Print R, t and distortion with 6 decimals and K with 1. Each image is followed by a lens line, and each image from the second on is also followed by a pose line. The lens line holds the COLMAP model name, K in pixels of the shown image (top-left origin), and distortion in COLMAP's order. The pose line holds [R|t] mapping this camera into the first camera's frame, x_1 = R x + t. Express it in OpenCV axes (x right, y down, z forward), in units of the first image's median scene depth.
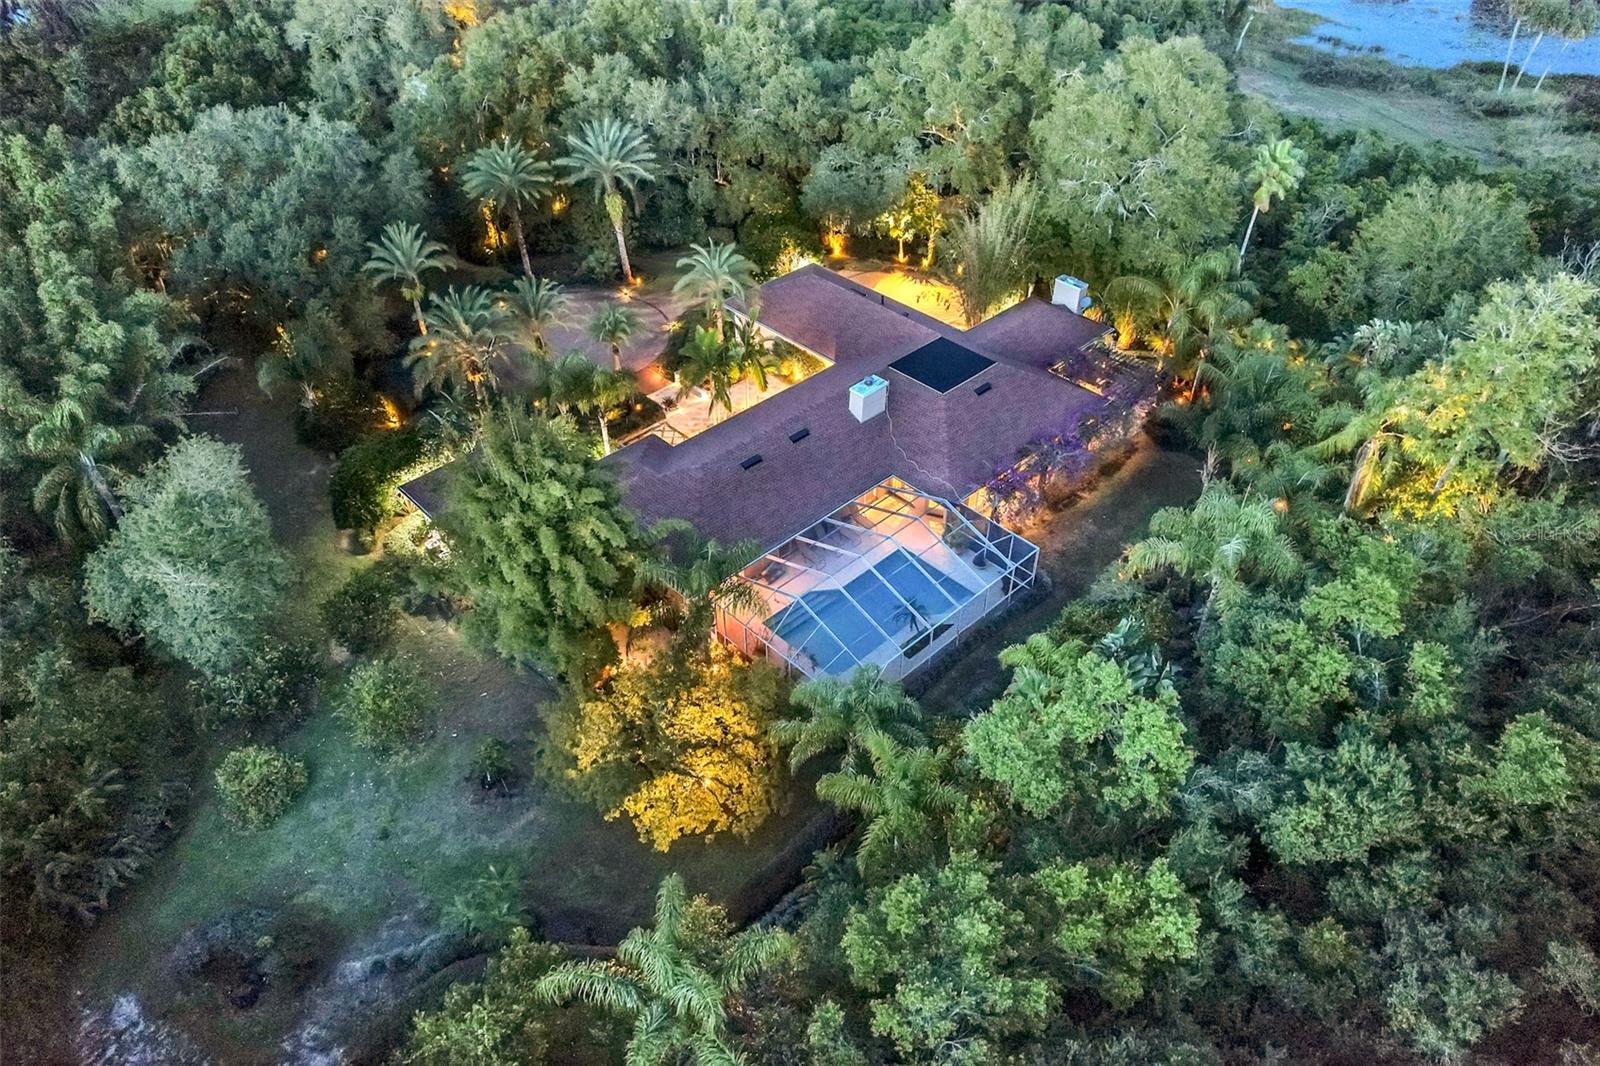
lens RADIAL K [[1035.6, 0, 803.7], [0, 1035.6, 502.2], [0, 0, 1]] dist [-0.033538, 0.001212]
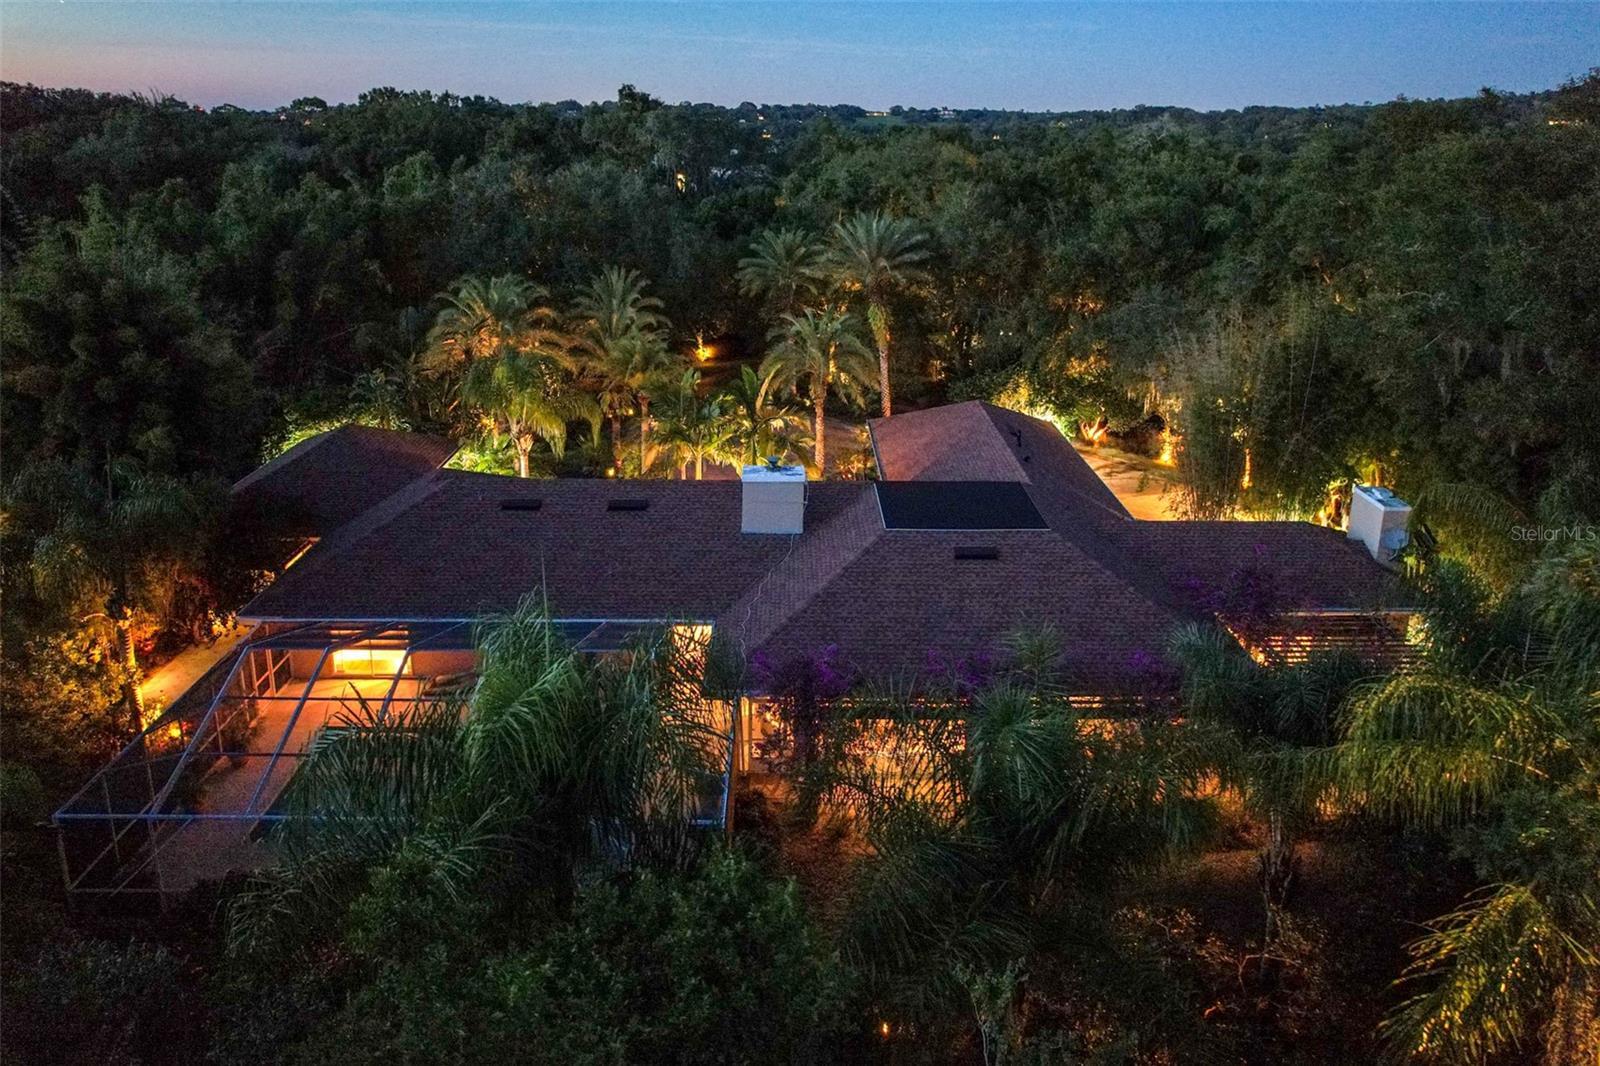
lens RADIAL K [[1060.0, 0, 809.1], [0, 1060.0, 359.5], [0, 0, 1]] dist [-0.036173, 0.003399]
pose [[0.737964, 0.166147, -0.654067, 0.510819], [-0.430767, 0.862049, -0.267043, -0.019842], [0.519469, 0.478819, 0.707732, 0.631405]]
